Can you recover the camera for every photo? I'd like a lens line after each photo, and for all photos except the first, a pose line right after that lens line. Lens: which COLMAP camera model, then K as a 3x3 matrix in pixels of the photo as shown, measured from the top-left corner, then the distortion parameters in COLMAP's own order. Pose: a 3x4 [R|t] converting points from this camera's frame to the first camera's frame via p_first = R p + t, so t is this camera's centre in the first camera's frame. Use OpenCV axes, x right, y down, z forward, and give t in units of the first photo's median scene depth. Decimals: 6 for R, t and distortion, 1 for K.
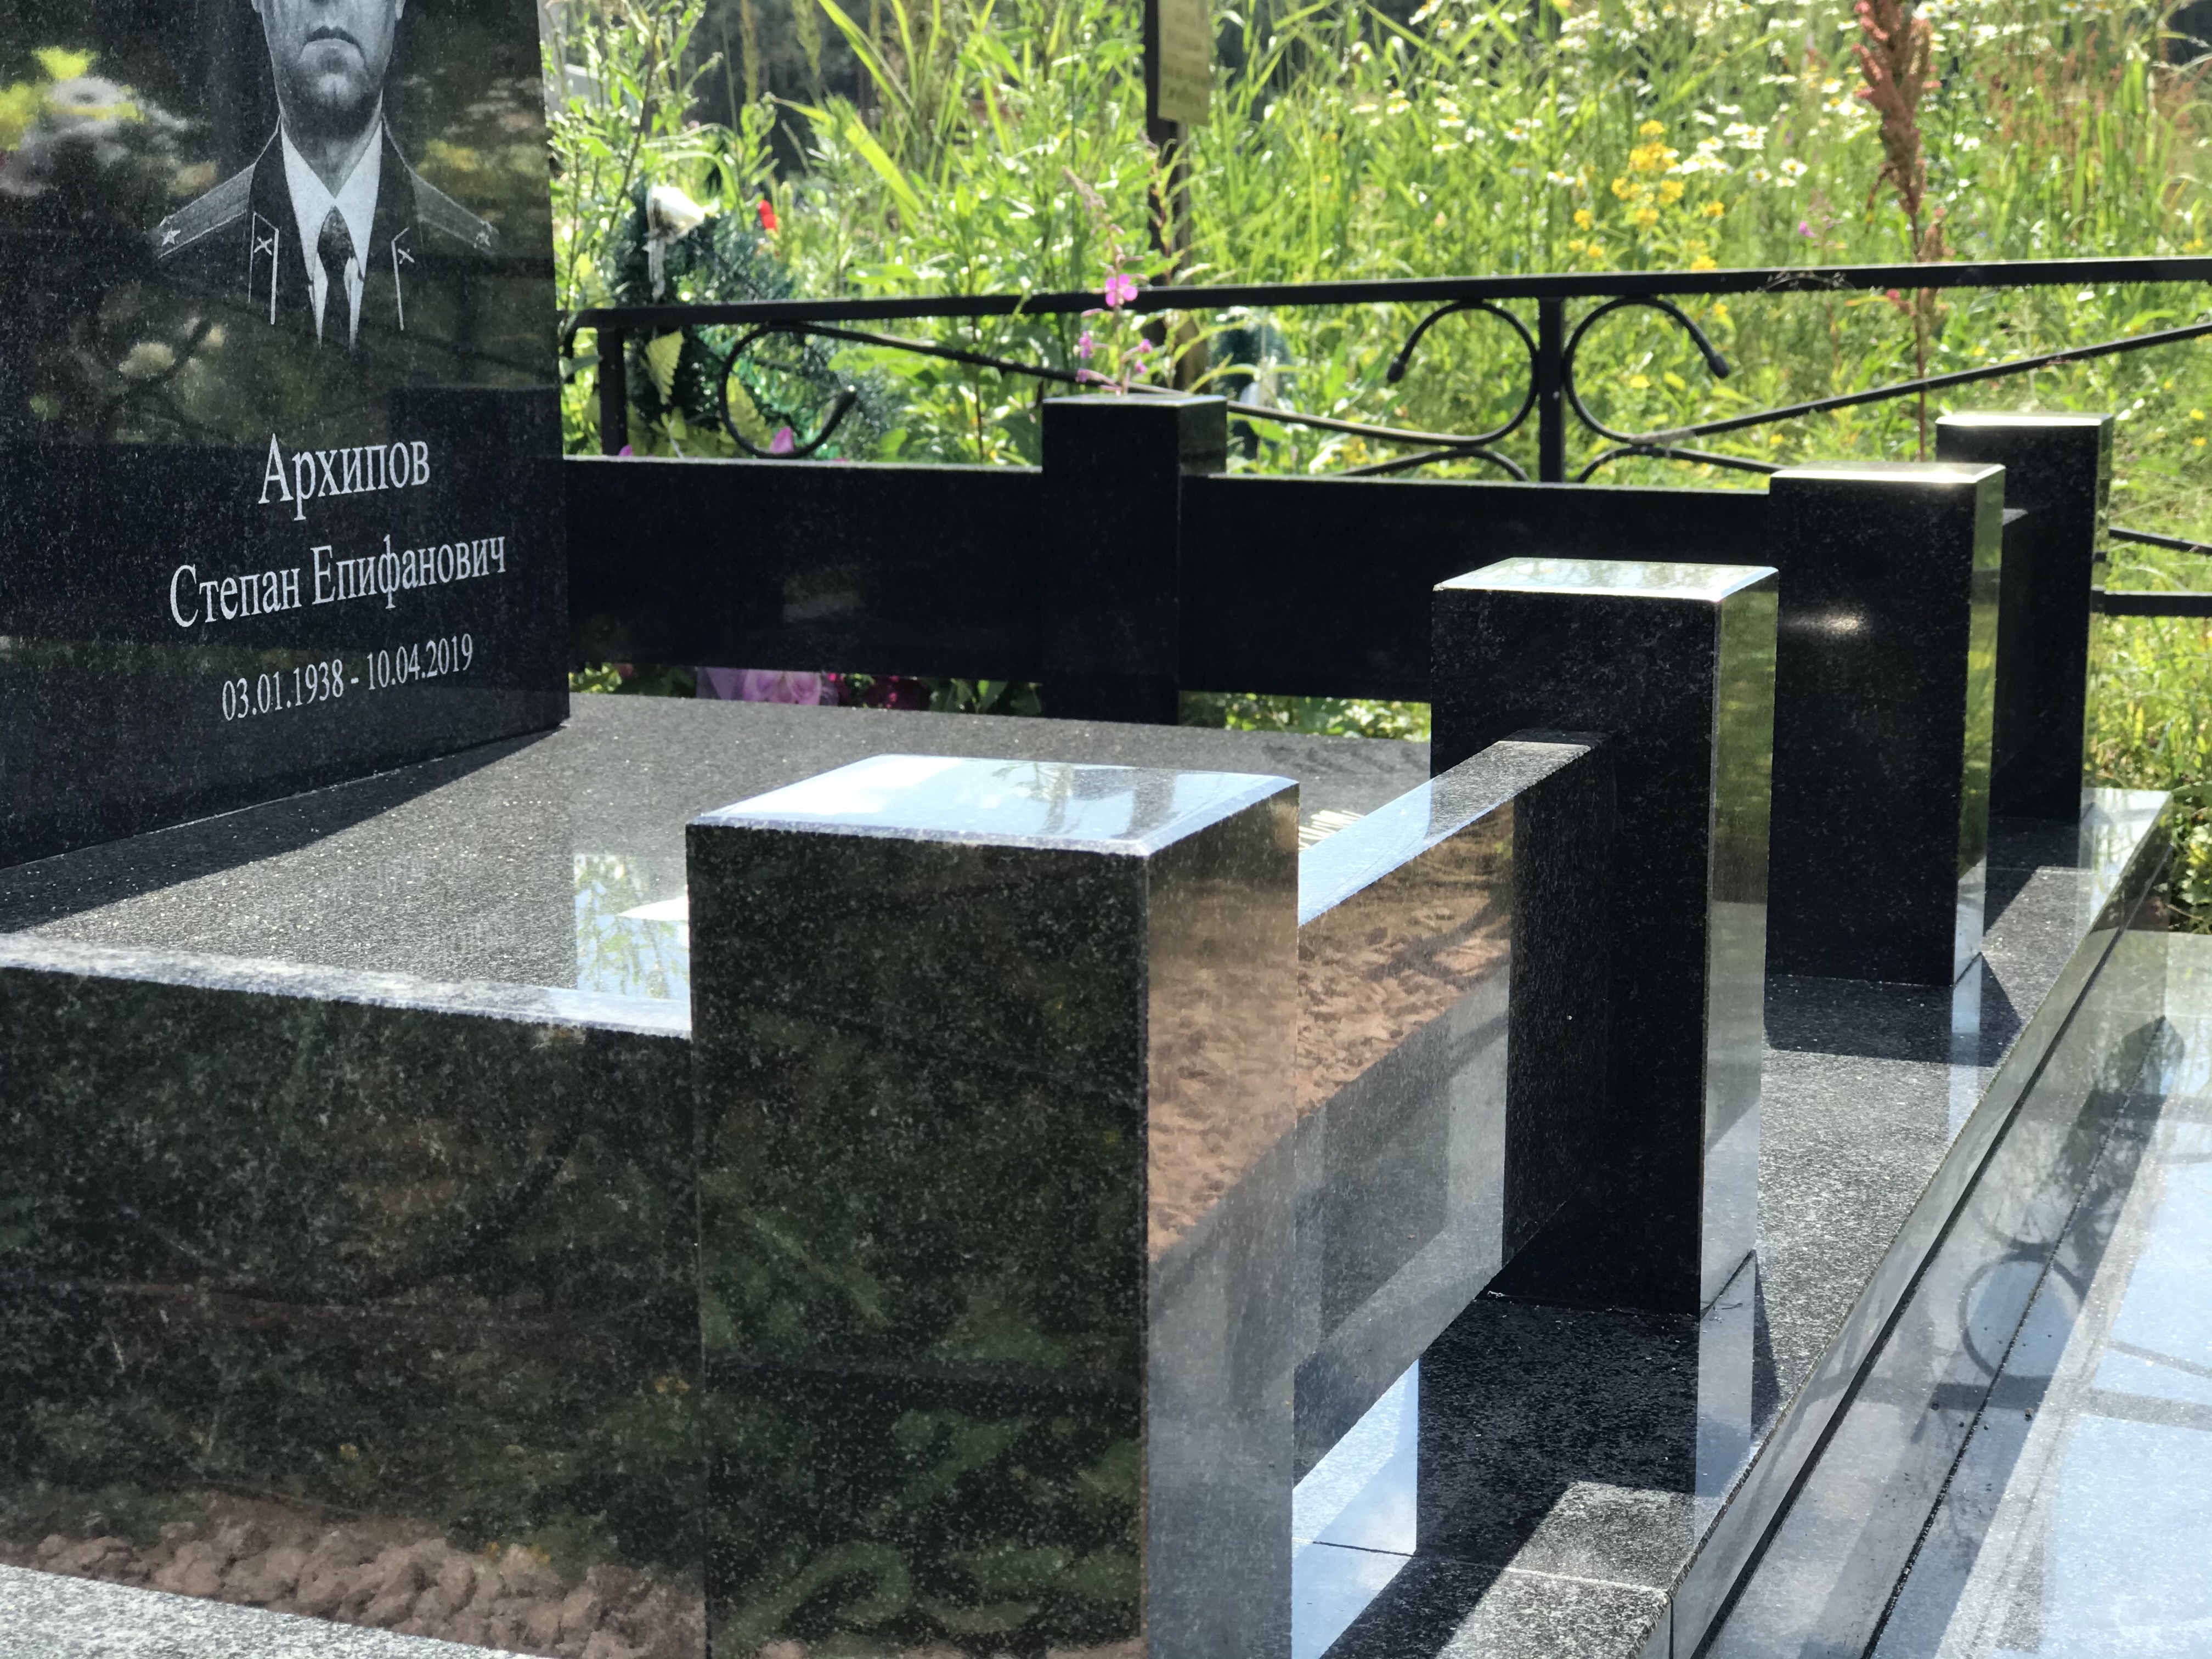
lens RADIAL K [[3602.0, 0, 1120.4], [0, 3602.0, 896.9], [0, 0, 1]] dist [0.029860, 0.000000]
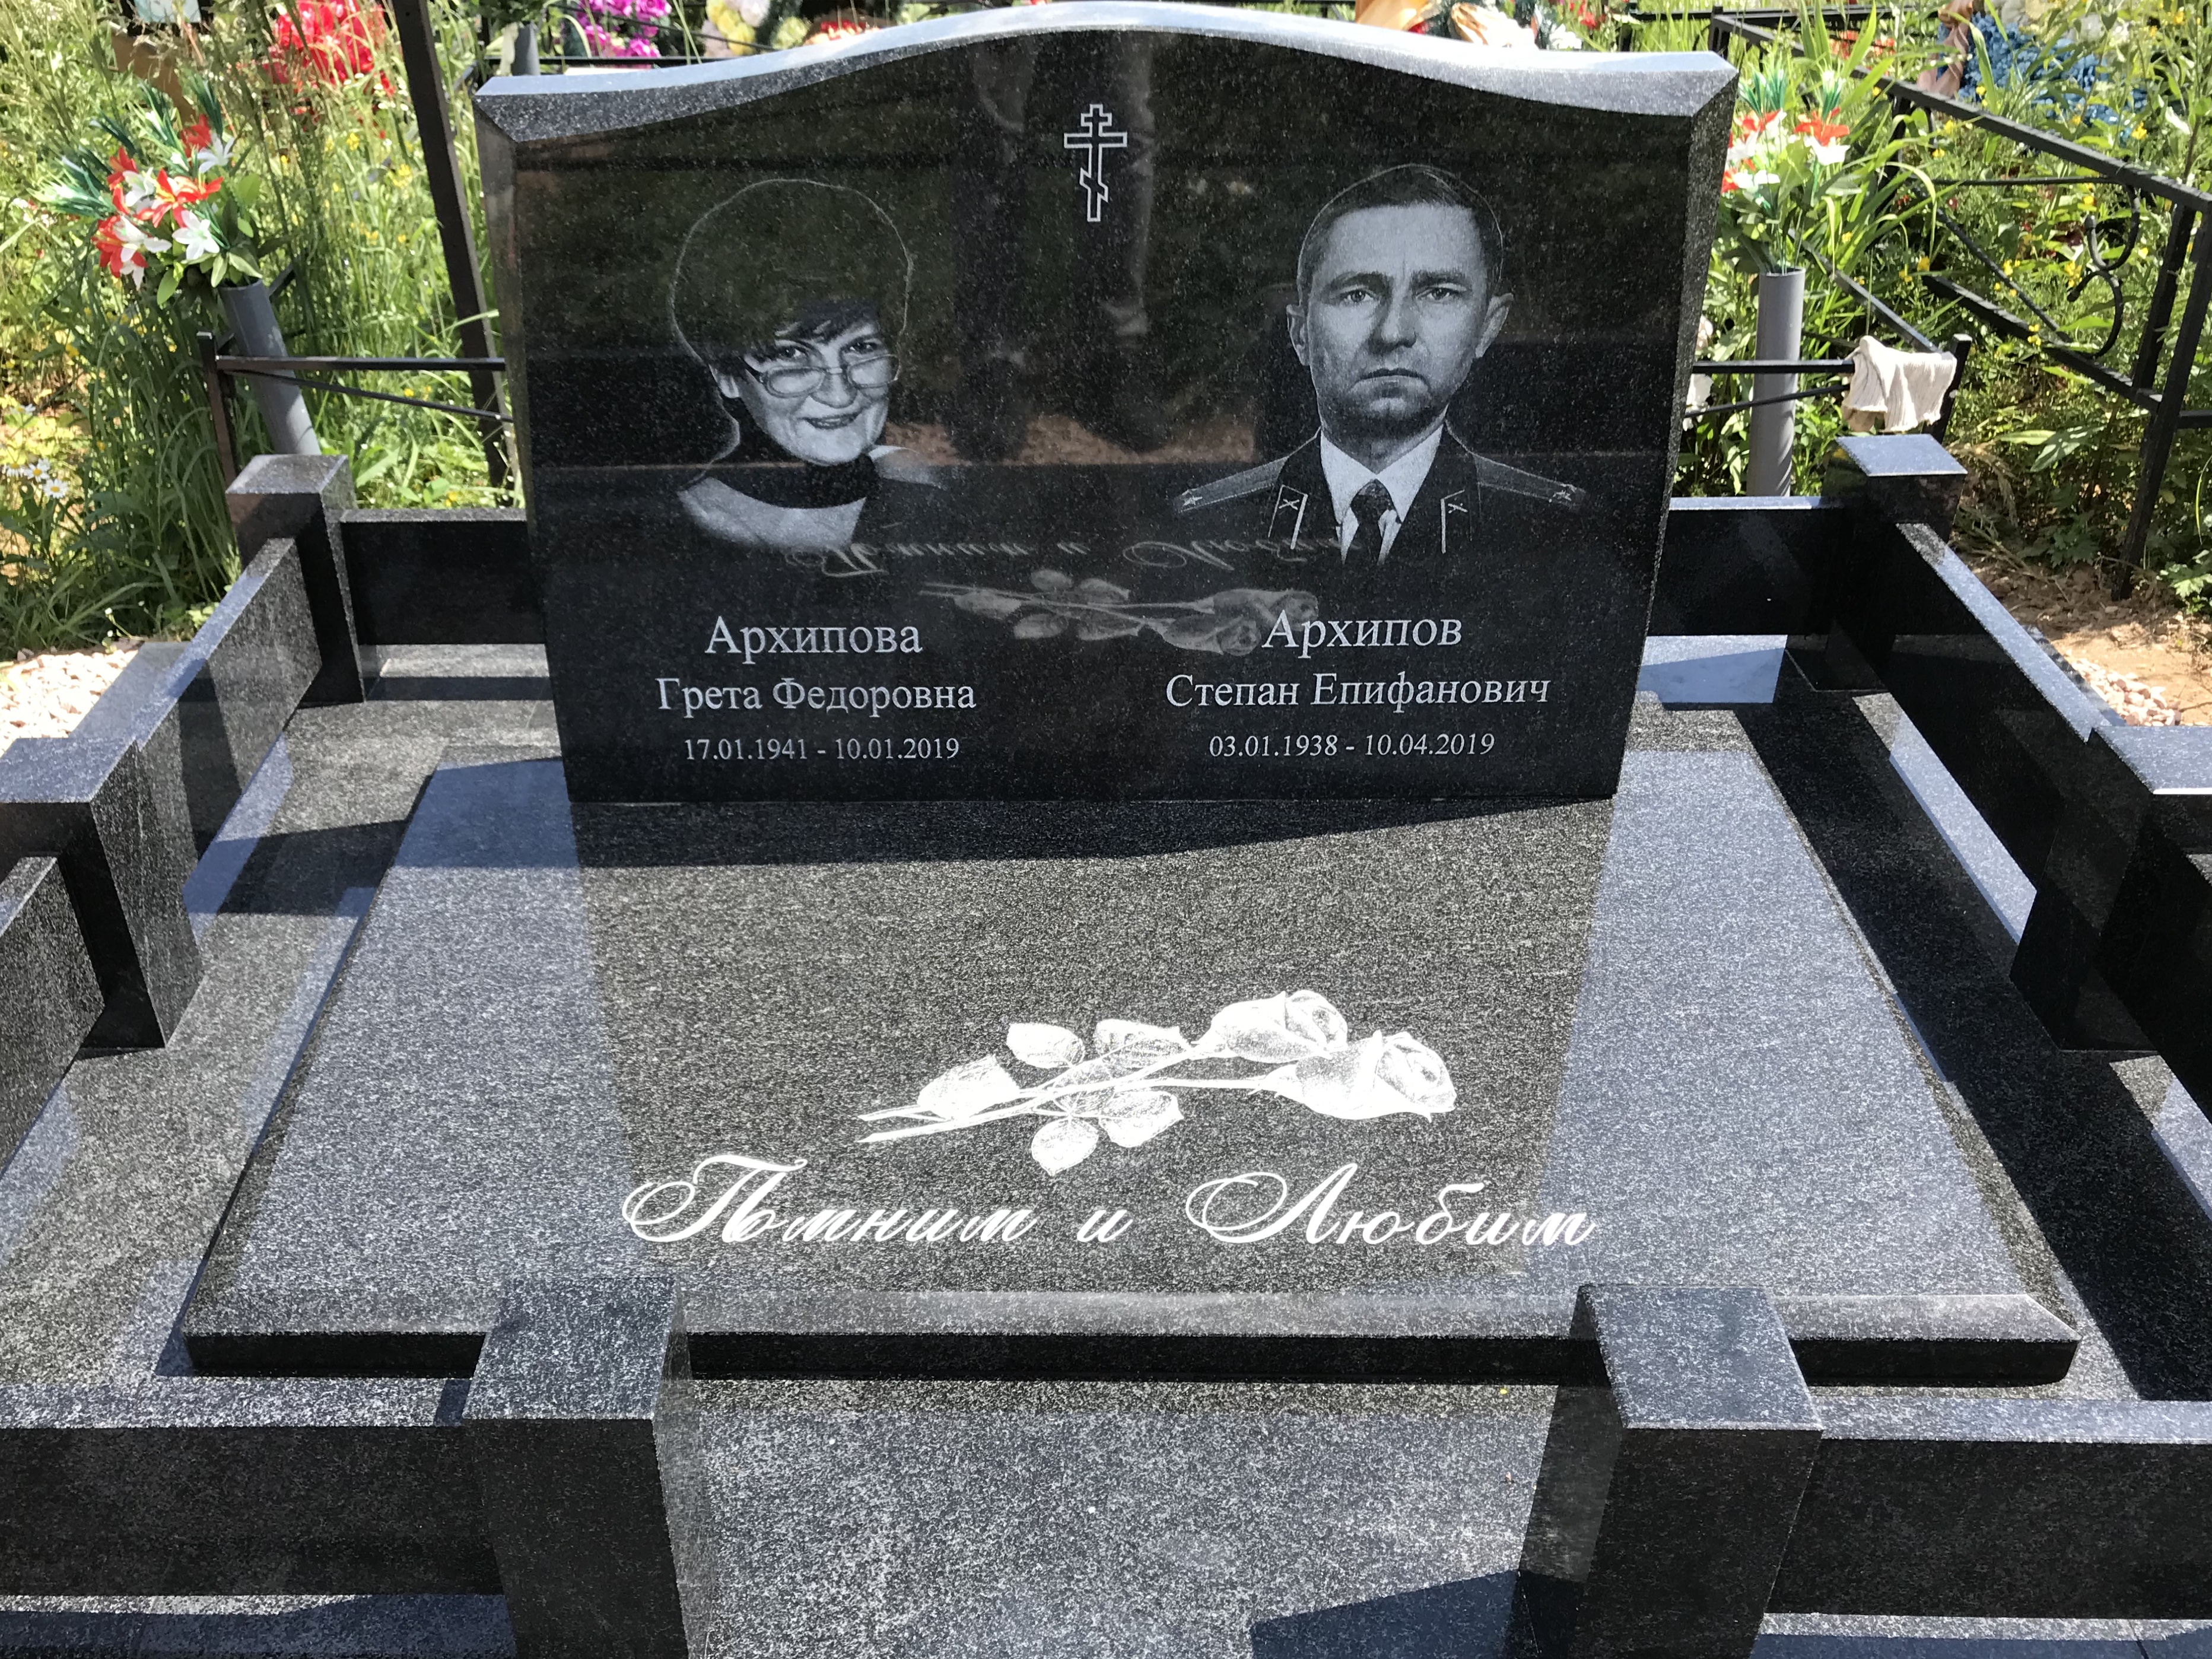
lens RADIAL K [[1944.2, 0, 949.4], [0, 1944.2, 829.0], [0, 0, 1]] dist [0.077731, -0.106308]
pose [[0.323821, 0.506711, -0.798989, 0.457964], [-0.145508, 0.861117, 0.487139, -0.438242], [0.934862, -0.041486, 0.352578, 0.529807]]
